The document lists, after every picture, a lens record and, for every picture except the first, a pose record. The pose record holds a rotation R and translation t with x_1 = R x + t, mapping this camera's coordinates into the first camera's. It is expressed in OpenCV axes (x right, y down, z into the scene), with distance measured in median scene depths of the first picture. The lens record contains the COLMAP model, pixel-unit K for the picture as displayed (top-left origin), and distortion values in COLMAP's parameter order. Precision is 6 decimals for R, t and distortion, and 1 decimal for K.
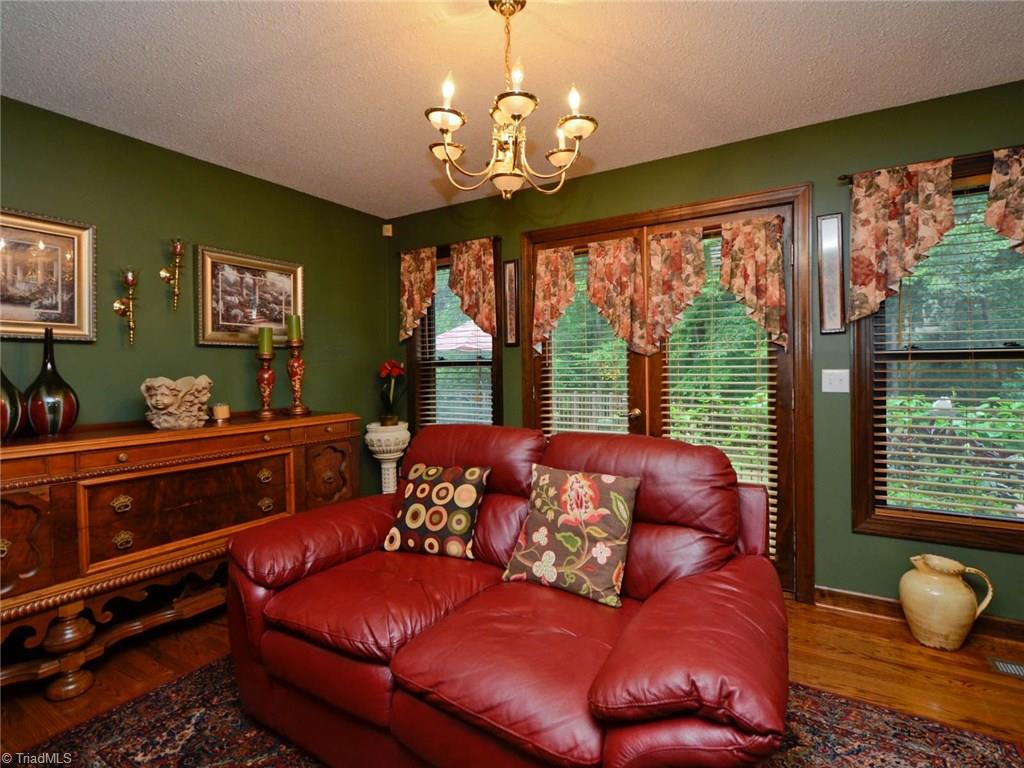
lens RADIAL K [[515.9, 0, 513.8], [0, 515.9, 381.4], [0, 0, 1]] dist [-0.002987, -0.001324]
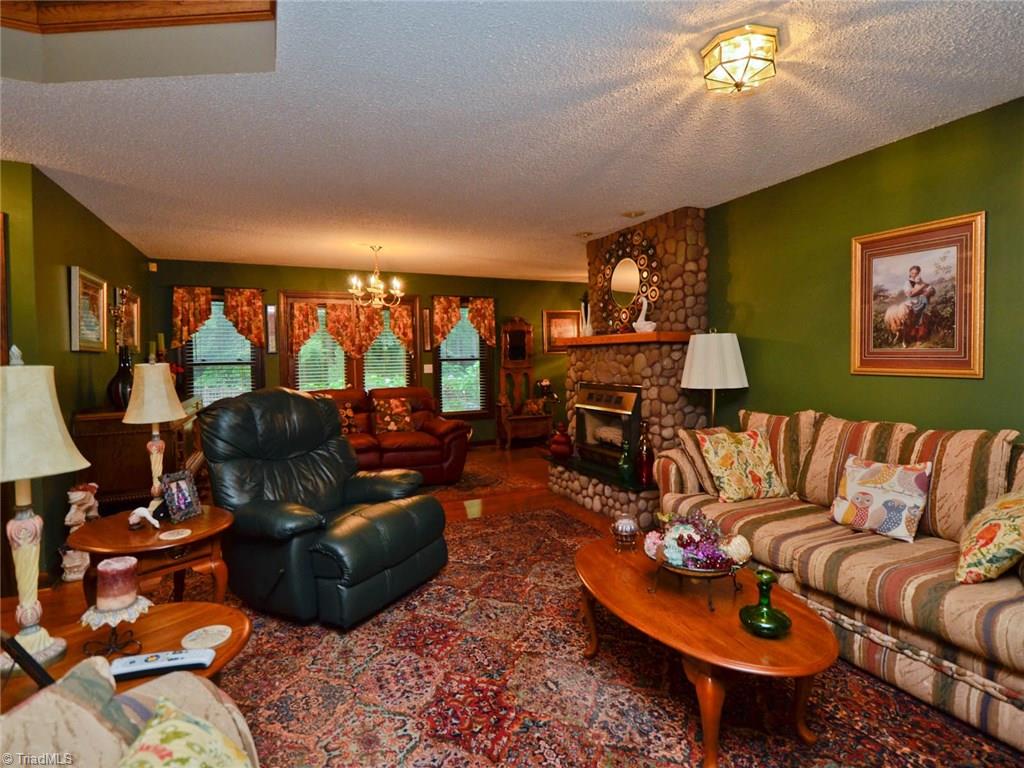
lens RADIAL K [[530.5, 0, 541.4], [0, 530.5, 370.7], [0, 0, 1]] dist [0.002259, -0.000083]
pose [[0.534477, -0.019126, 0.844967, -1.361293], [0.030580, 0.999527, 0.003281, 0.017003], [-0.844630, 0.024085, 0.534809, -0.957349]]
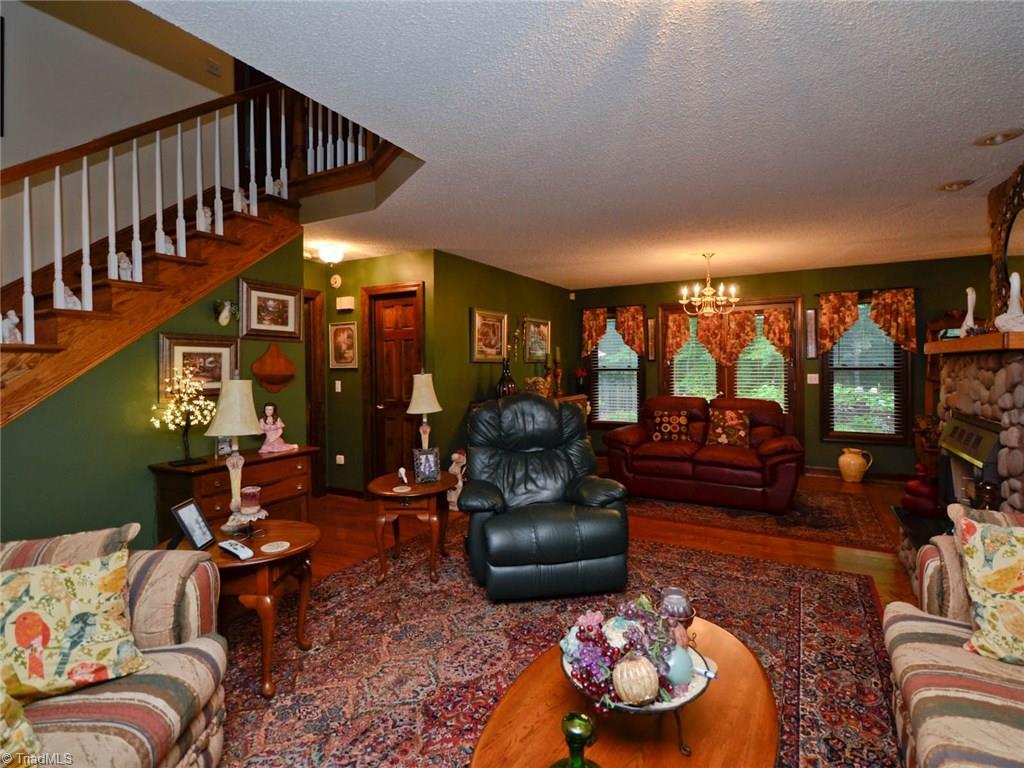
lens RADIAL K [[514.5, 0, 518.7], [0, 514.5, 373.0], [0, 0, 1]] dist [0.006023, -0.001260]
pose [[0.998875, 0.001393, 0.047399, -0.792261], [-0.000850, 0.999934, -0.011482, -0.000267], [-0.047412, 0.011429, 0.998810, -1.228578]]
